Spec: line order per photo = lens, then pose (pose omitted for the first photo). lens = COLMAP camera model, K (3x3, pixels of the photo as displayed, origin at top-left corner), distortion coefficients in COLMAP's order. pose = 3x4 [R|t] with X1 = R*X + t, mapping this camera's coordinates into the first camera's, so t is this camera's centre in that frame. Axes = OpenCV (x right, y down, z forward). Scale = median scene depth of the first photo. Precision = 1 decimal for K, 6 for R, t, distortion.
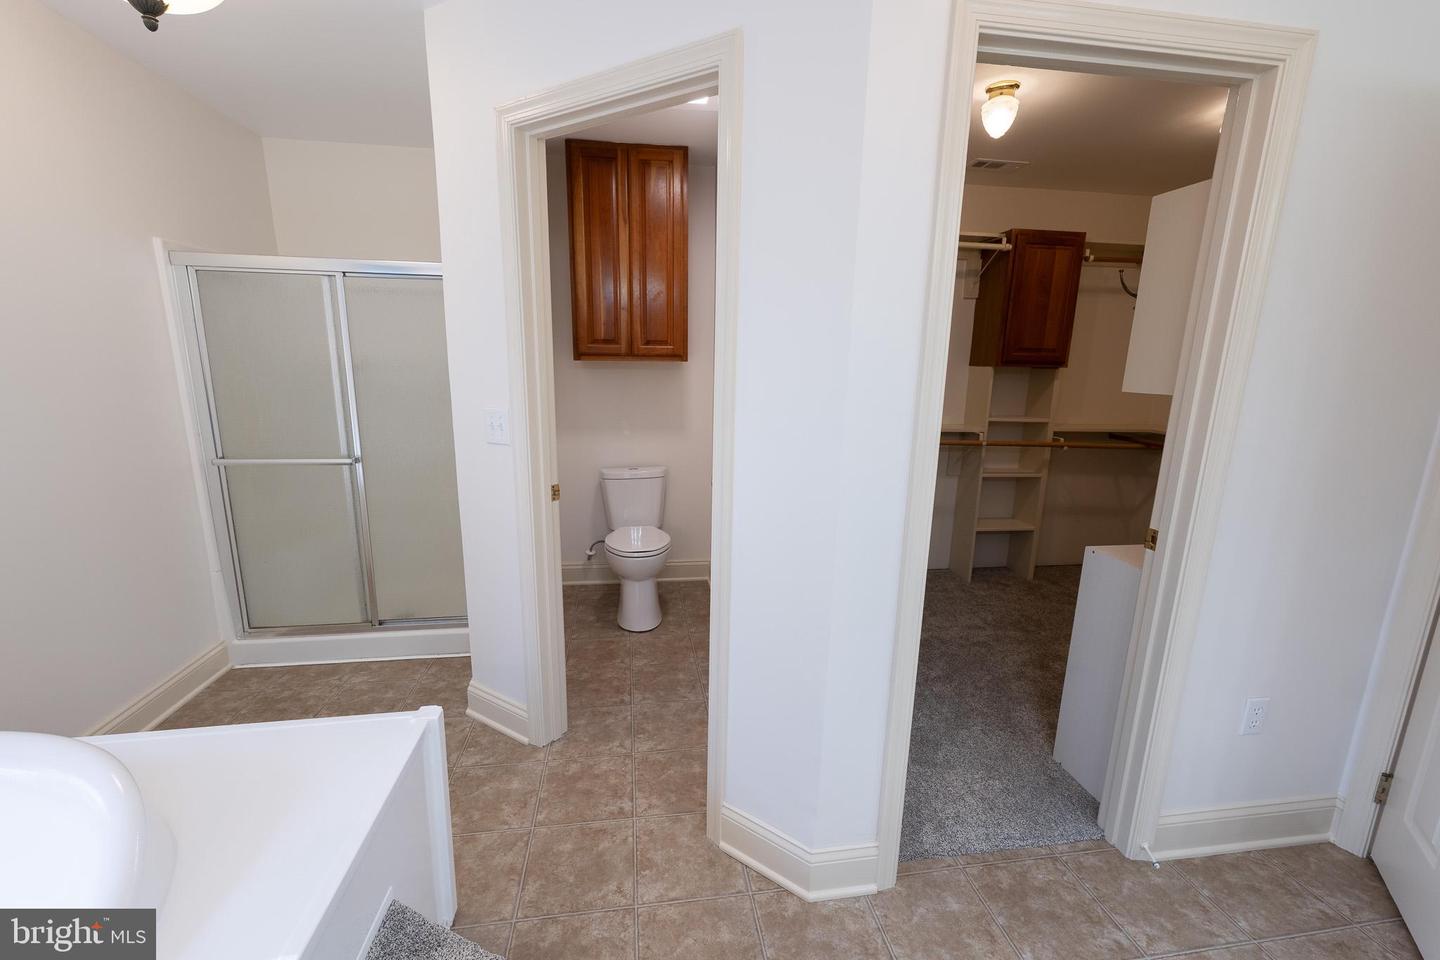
lens RADIAL K [[585.9, 0, 715.0], [0, 585.9, 479.2], [0, 0, 1]] dist [-0.000818, -0.000176]
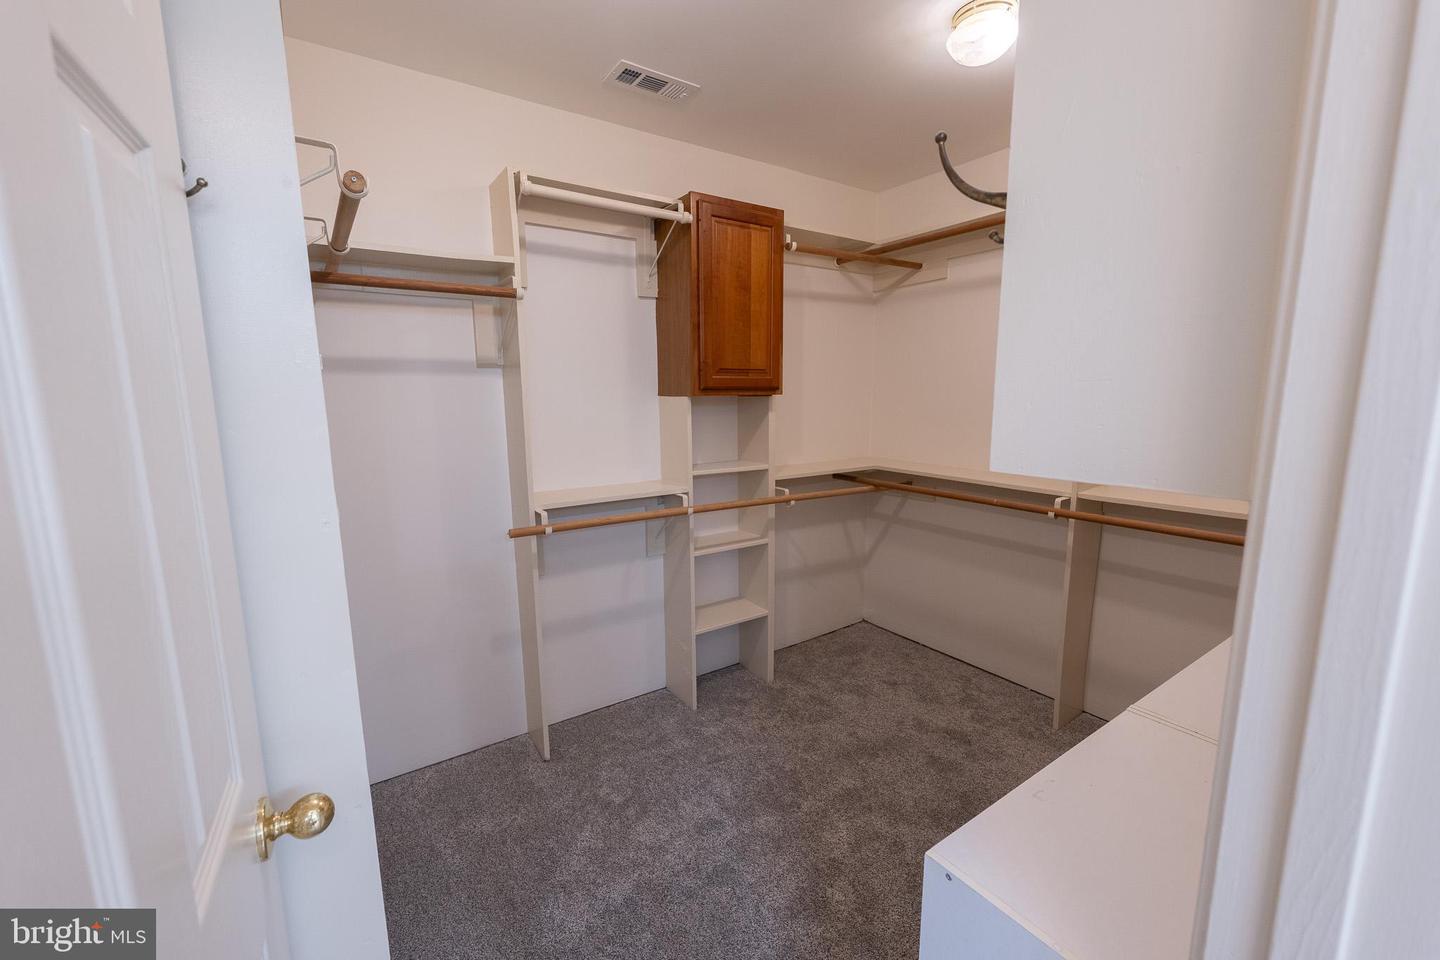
lens RADIAL K [[585.9, 0, 721.0], [0, 585.9, 483.1], [0, 0, 1]] dist [-0.000818, -0.000176]
pose [[0.893582, -0.095397, 0.438646, 0.197036], [0.115819, 0.993070, -0.019964, -0.073227], [-0.433701, 0.068643, 0.898438, 0.375024]]
